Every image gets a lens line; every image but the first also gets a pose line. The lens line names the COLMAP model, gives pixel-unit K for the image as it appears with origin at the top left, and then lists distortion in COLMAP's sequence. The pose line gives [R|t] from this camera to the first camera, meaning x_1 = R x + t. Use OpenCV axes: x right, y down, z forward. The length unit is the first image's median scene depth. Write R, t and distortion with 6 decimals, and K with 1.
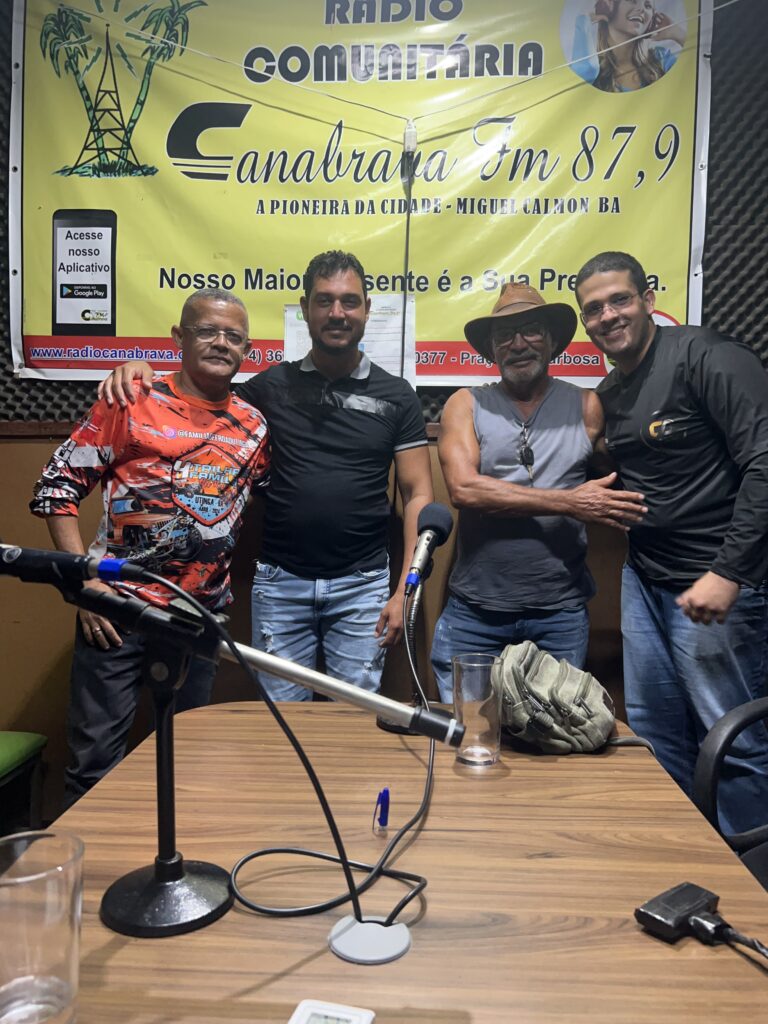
lens RADIAL K [[802.9, 0, 384.4], [0, 802.9, 519.3], [0, 0, 1]] dist [0.009020, -0.003707]
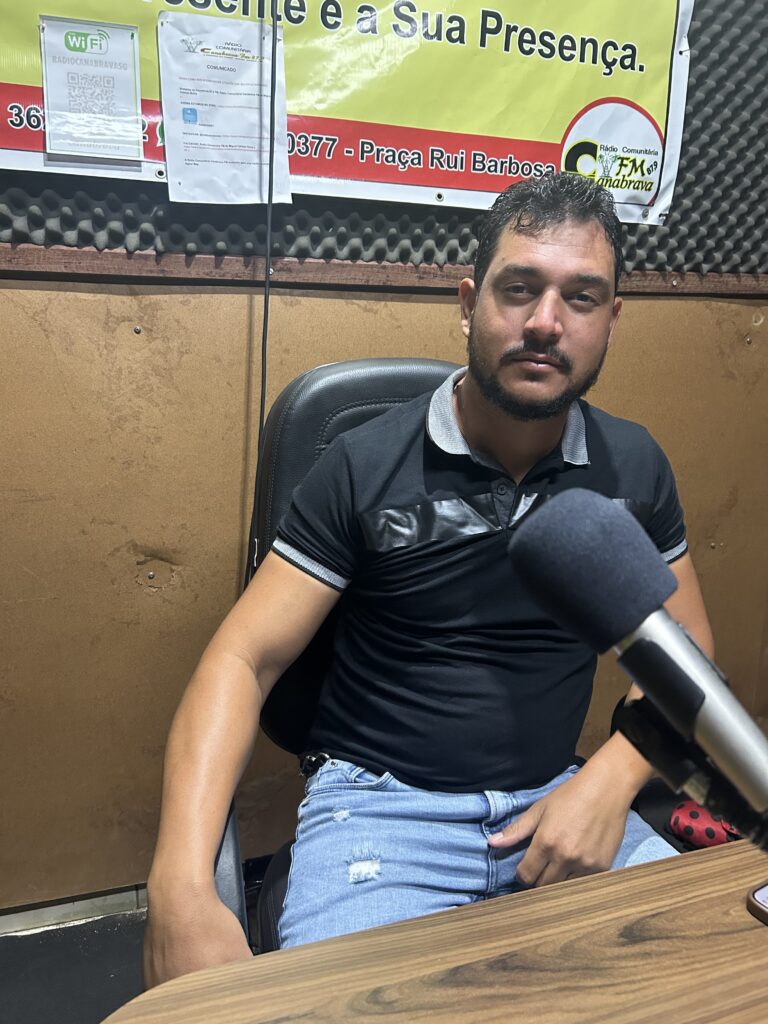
lens RADIAL K [[768.1, 0, 380.4], [0, 768.1, 508.2], [0, 0, 1]] dist [0.021903, -0.026951]
pose [[0.935110, -0.072562, 0.346848, -0.115059], [0.010620, 0.984109, 0.177247, -0.036240], [-0.354197, -0.162062, 0.921021, 0.407402]]
